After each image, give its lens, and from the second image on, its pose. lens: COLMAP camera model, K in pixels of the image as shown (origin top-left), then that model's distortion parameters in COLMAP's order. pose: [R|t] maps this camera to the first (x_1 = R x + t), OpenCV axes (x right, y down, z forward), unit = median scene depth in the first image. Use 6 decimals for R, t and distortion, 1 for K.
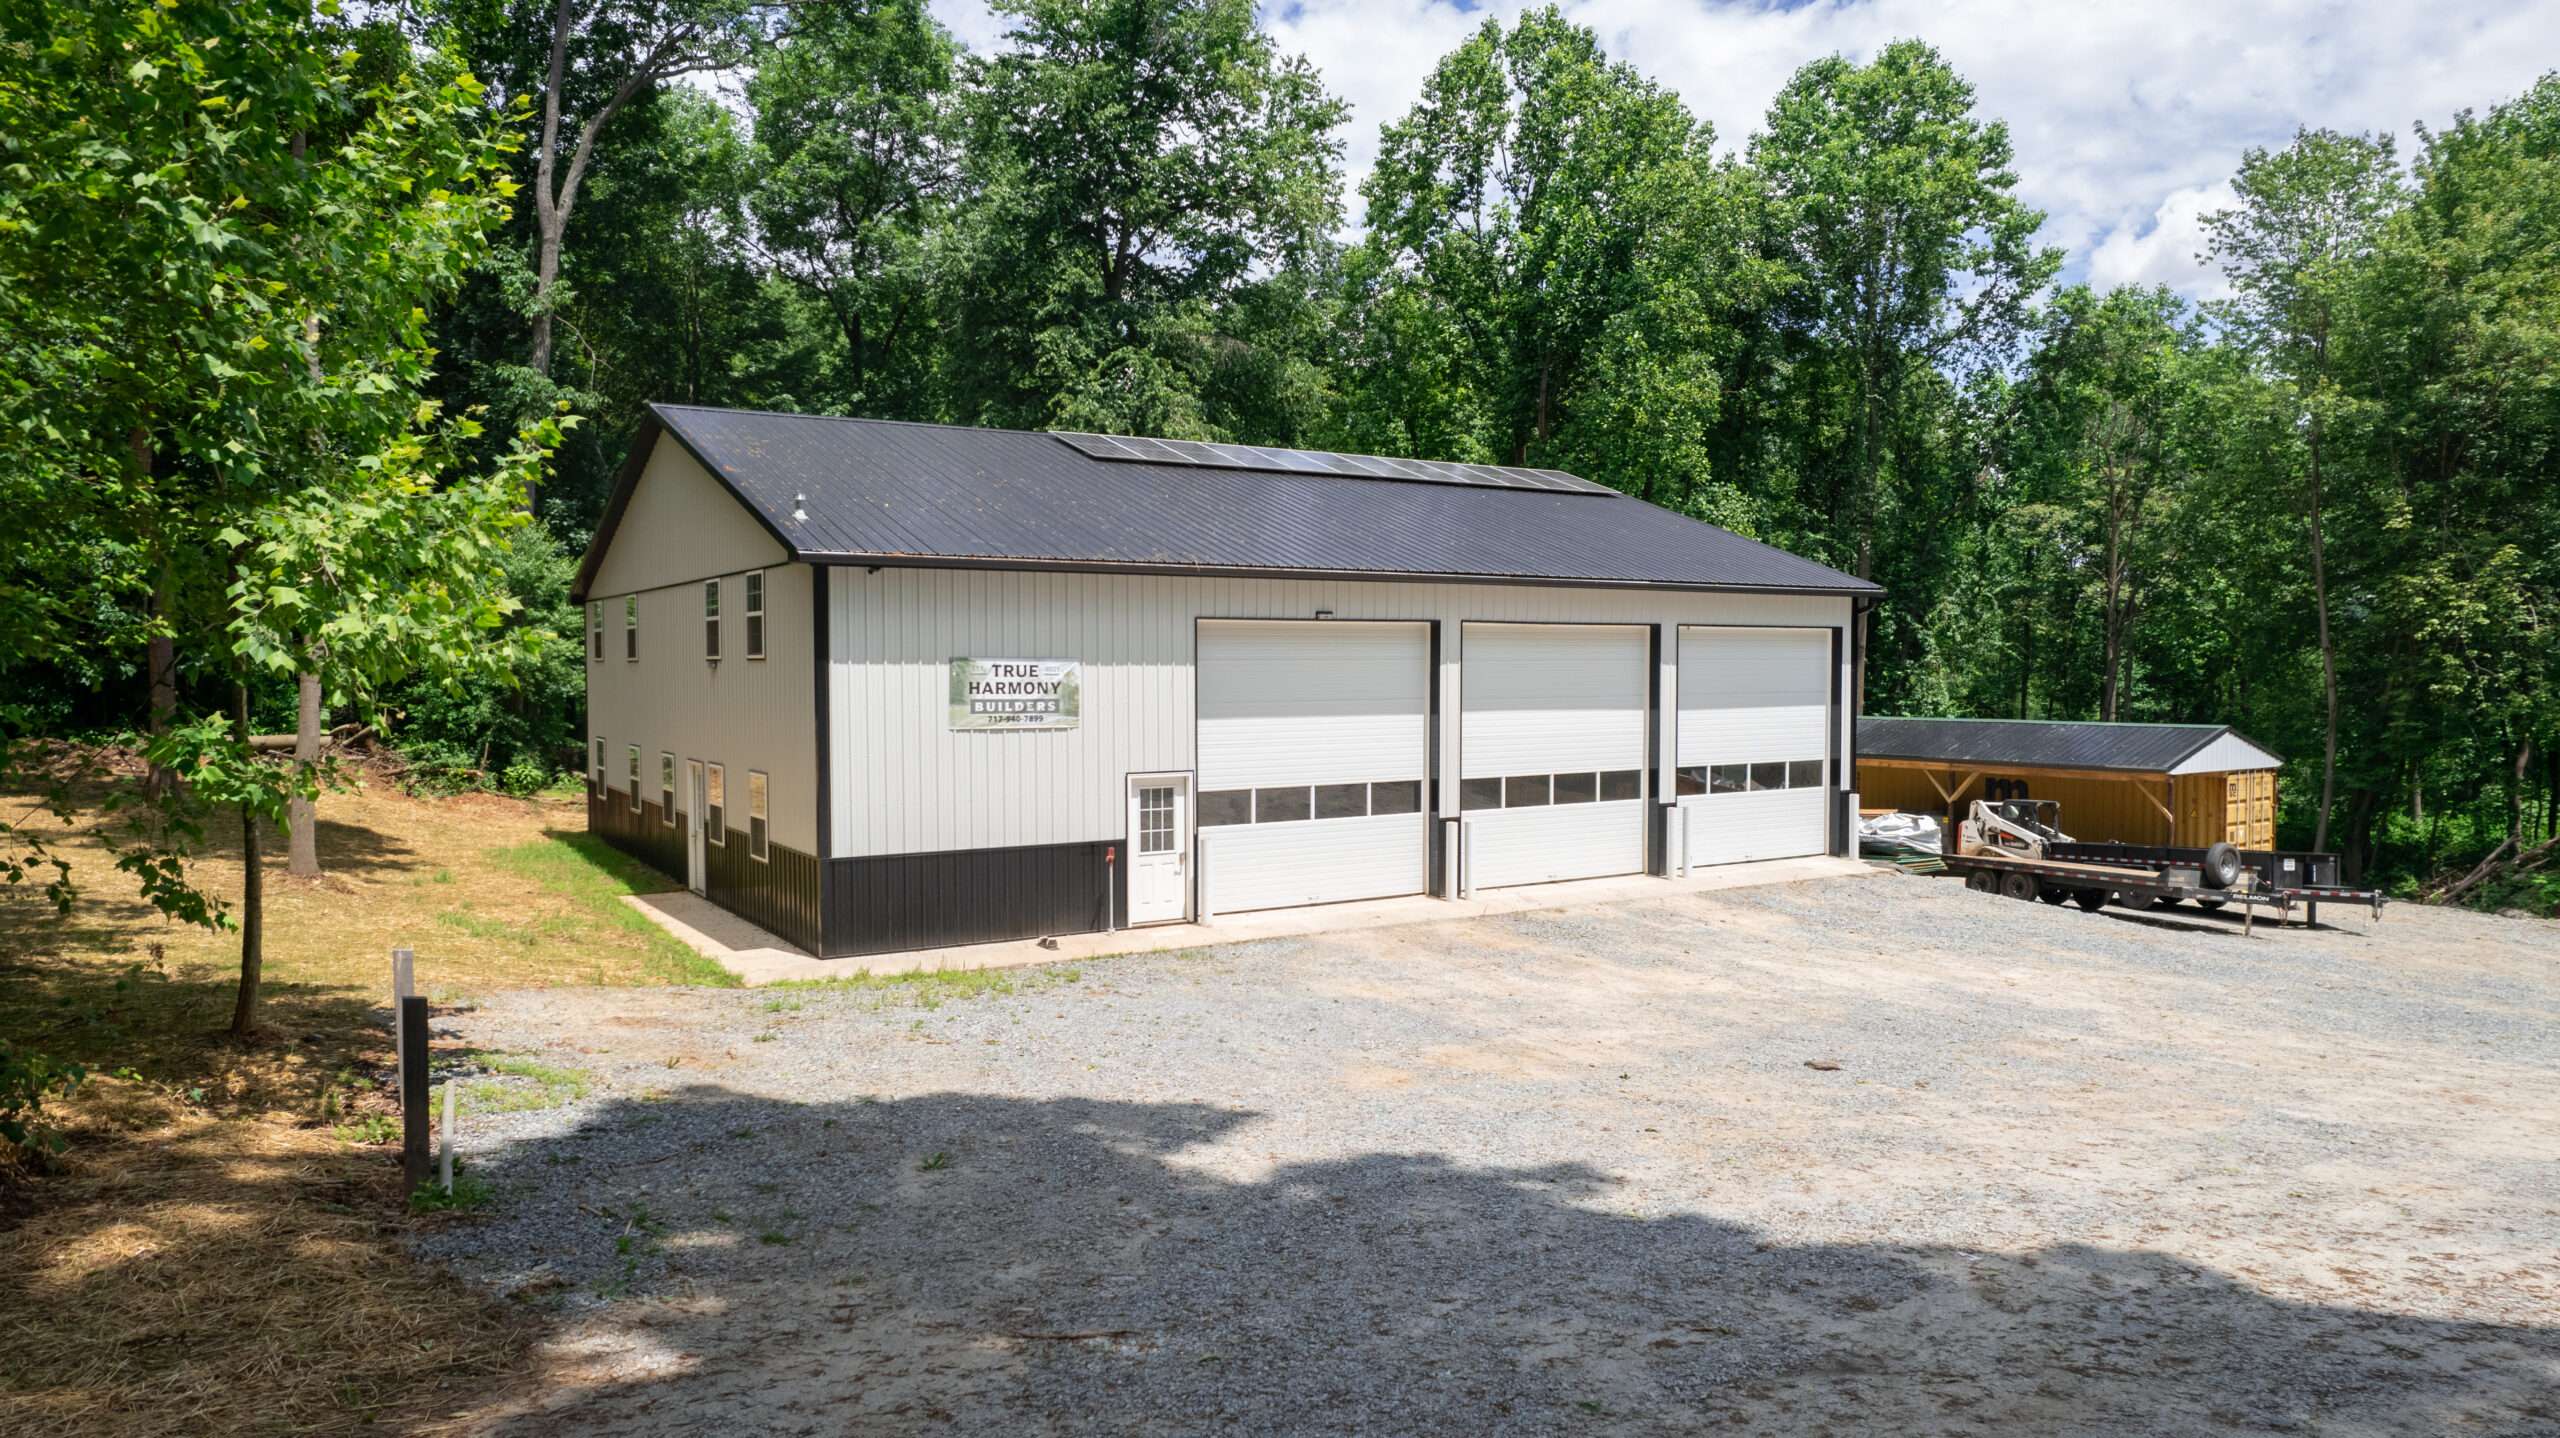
lens RADIAL K [[2185.9, 0, 1280.0], [0, 2185.9, 719.0], [0, 0, 1]] dist [-0.117369, 0.198781]
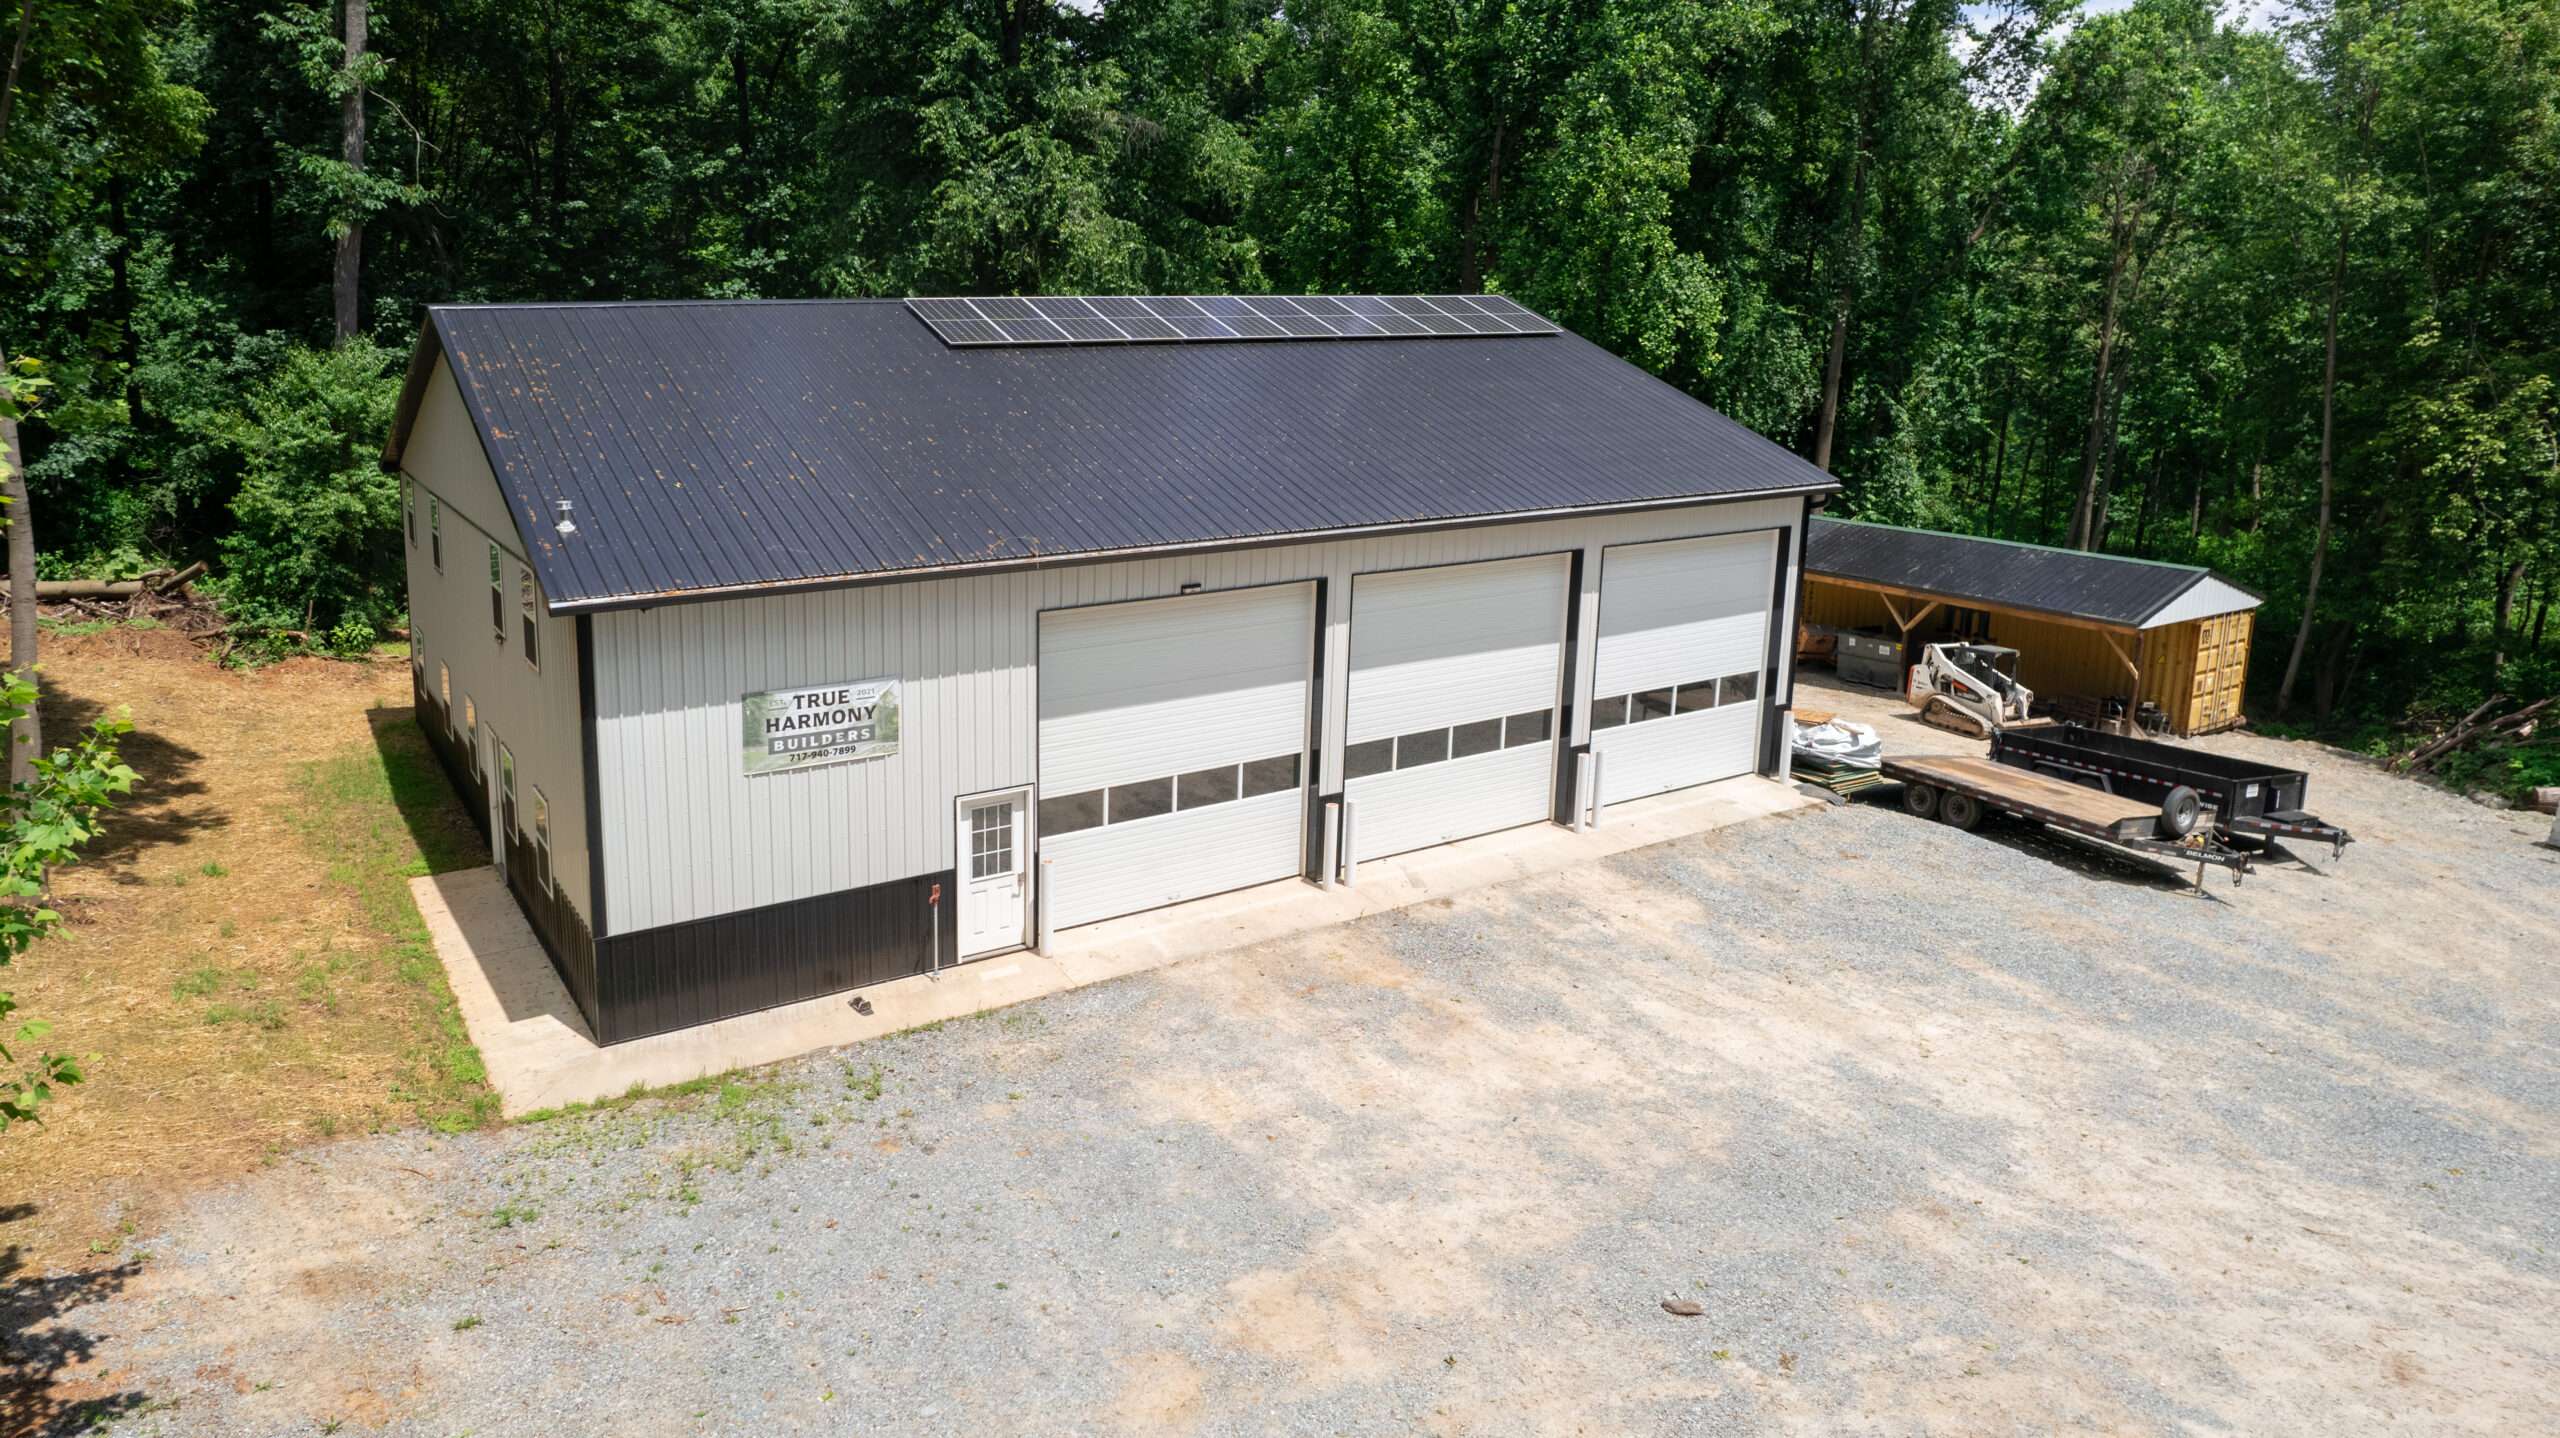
lens RADIAL K [[2131.2, 0, 1280.0], [0, 2131.2, 719.0], [0, 0, 1]] dist [-0.102979, 0.163085]
pose [[0.999704, 0.023718, 0.005365, 0.042260], [-0.024317, 0.975000, 0.220871, -0.149083], [0.000008, -0.220937, 0.975288, 0.118507]]
